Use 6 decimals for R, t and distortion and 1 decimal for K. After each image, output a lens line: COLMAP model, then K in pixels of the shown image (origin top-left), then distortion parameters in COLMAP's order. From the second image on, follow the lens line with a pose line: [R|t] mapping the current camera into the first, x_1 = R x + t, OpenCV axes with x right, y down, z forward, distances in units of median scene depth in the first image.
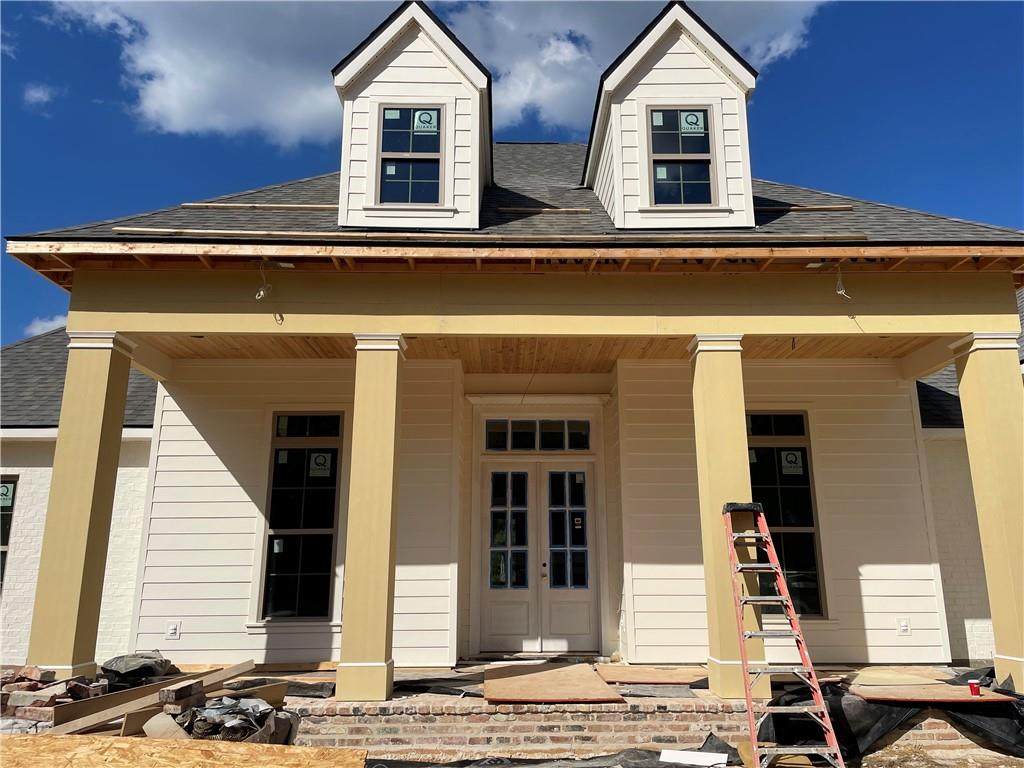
lens RADIAL K [[790.6, 0, 518.8], [0, 790.6, 382.6], [0, 0, 1]] dist [0.025908, -0.028536]
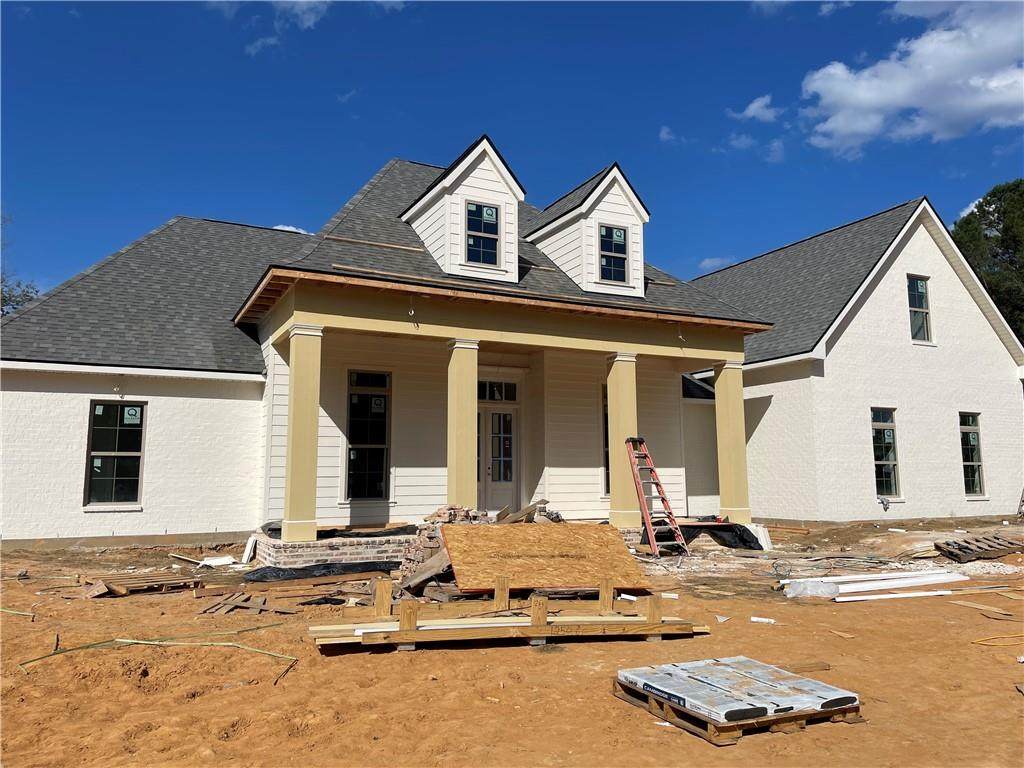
lens RADIAL K [[790.6, 0, 505.3], [0, 790.6, 380.9], [0, 0, 1]] dist [0.025908, -0.028536]
pose [[0.898694, 0.053126, 0.435347, -0.800593], [-0.101432, 0.990901, 0.088466, -0.124088], [-0.426686, -0.123662, 0.895905, -0.589141]]
